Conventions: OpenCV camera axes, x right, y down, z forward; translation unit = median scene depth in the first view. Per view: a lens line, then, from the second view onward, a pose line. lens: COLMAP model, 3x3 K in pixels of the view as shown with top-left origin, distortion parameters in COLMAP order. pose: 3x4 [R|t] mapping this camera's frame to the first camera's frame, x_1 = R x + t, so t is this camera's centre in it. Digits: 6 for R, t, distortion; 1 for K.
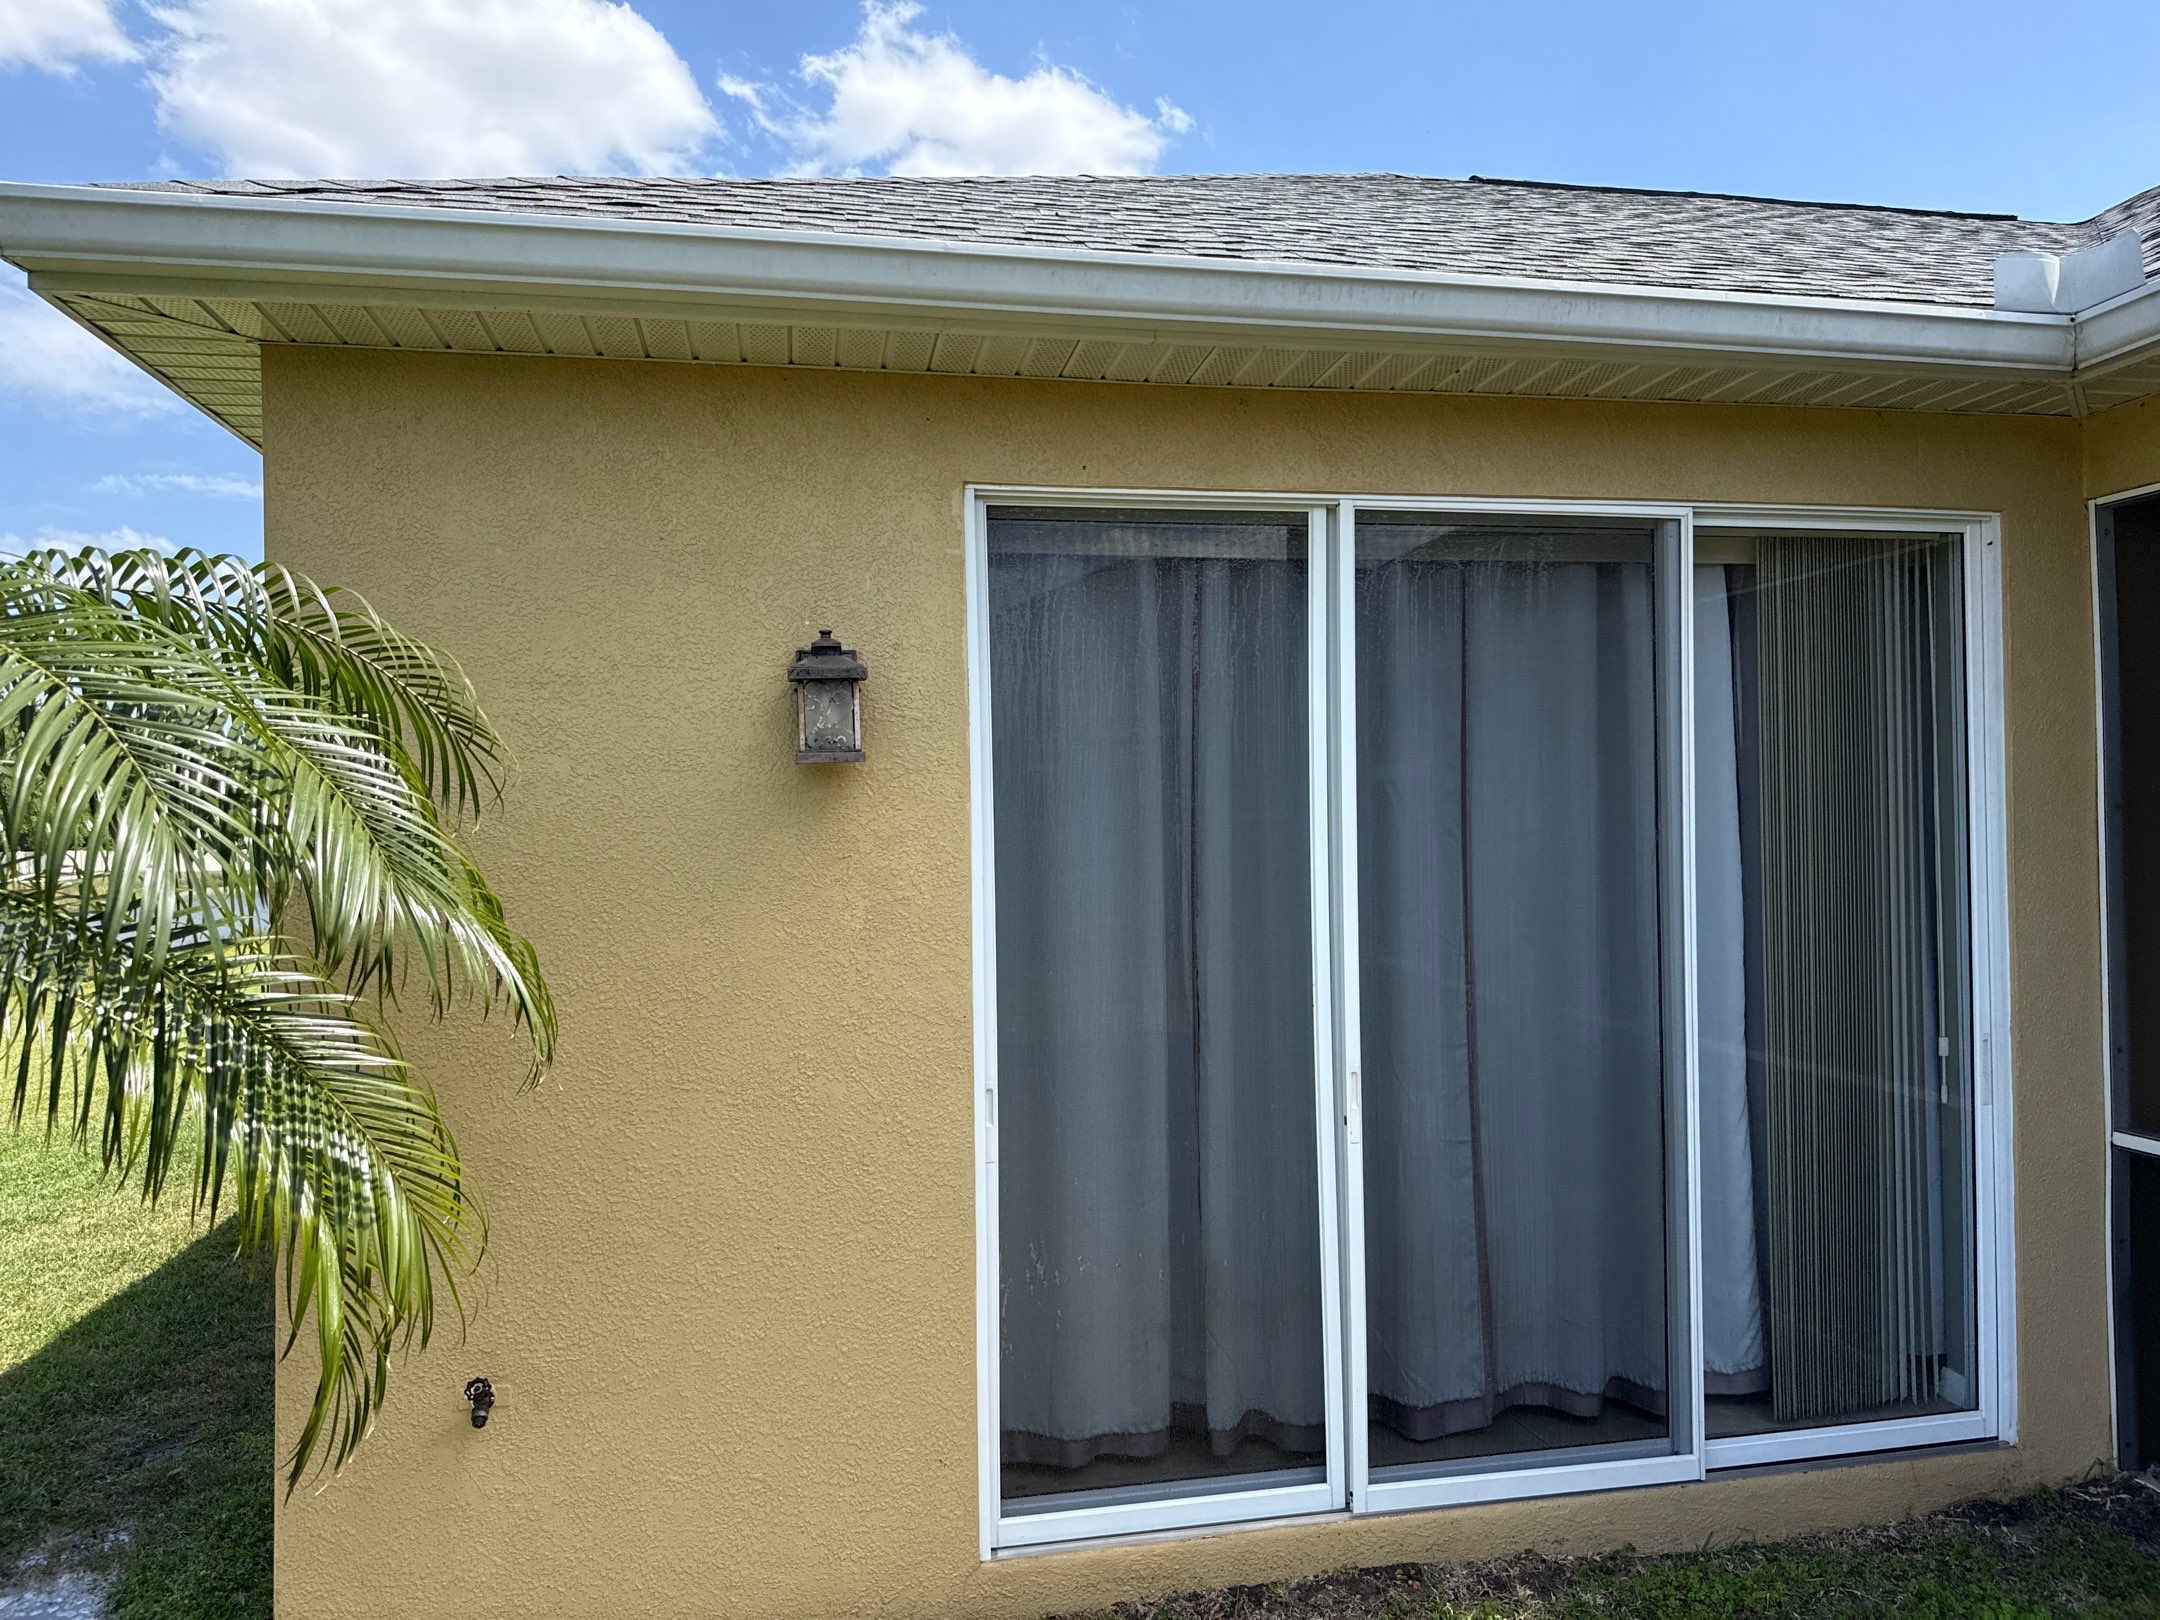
lens RADIAL K [[1552.9, 0, 1100.6], [0, 1552.9, 817.3], [0, 0, 1]] dist [0.008223, 0.000948]
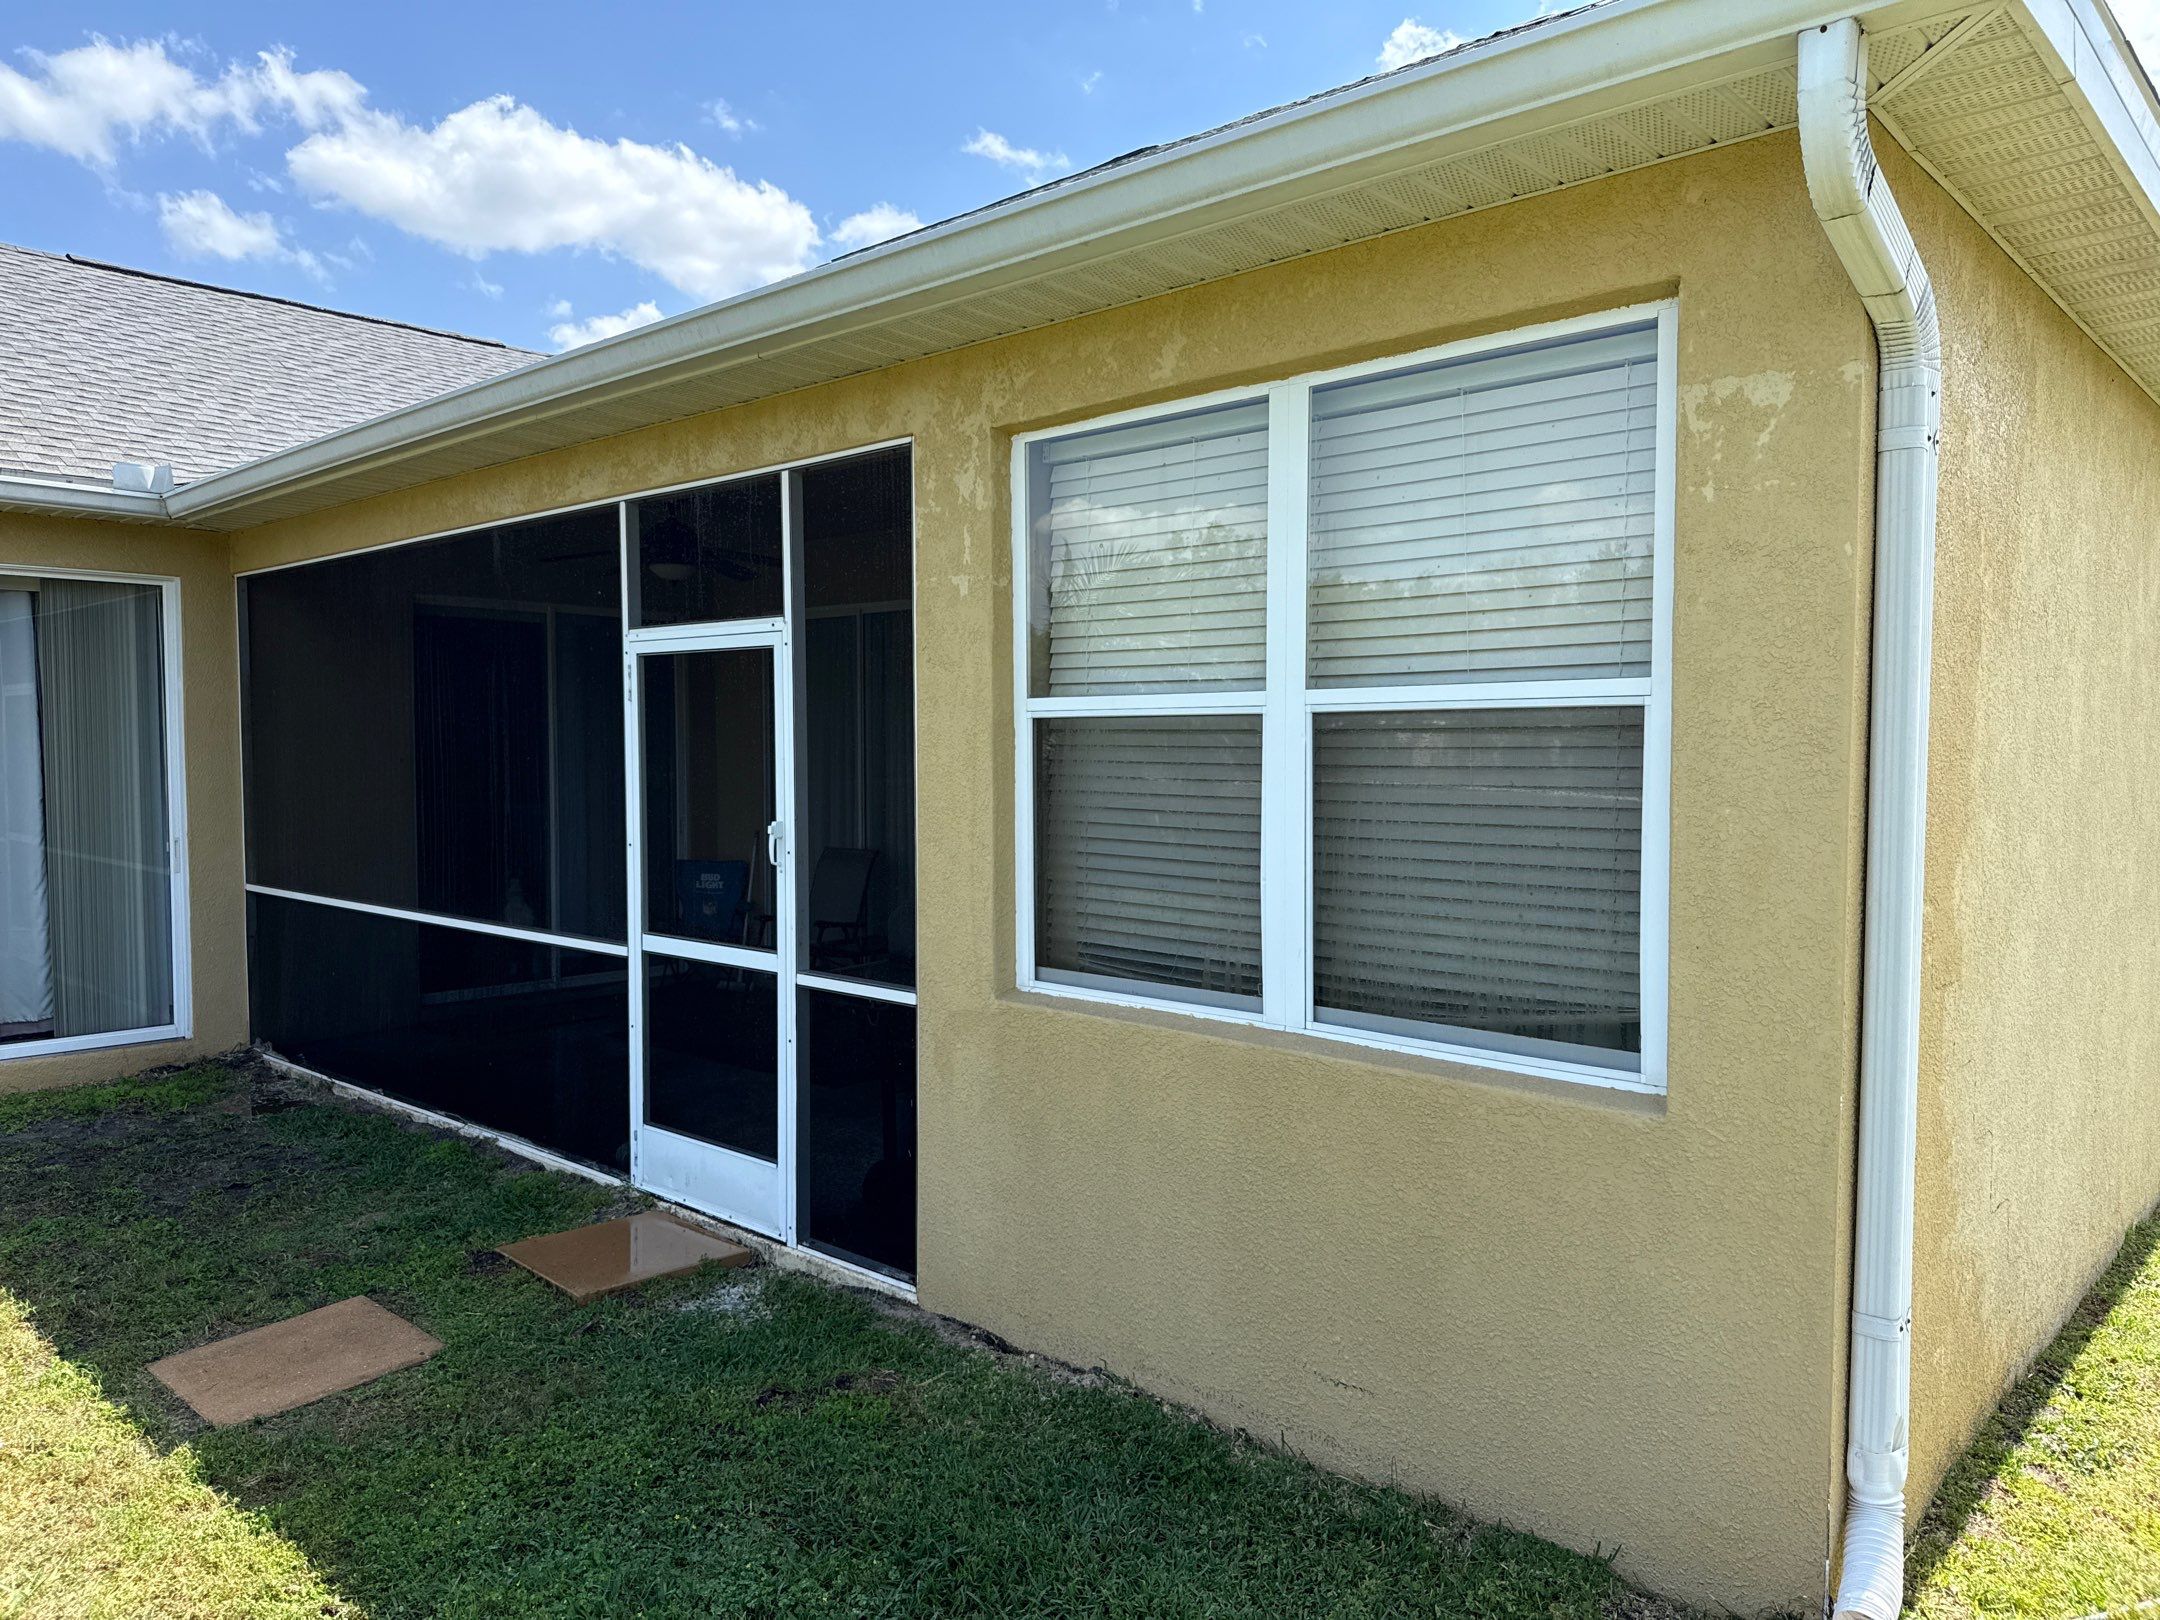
lens RADIAL K [[1519.9, 0, 1080.0], [0, 1519.9, 810.0], [0, 0, 1]] dist [0.050871, -0.063419]
pose [[0.820028, -0.005942, 0.572293, 0.420540], [-0.015487, 0.999350, 0.032567, 0.023879], [-0.572114, -0.035569, 0.819403, -1.393156]]
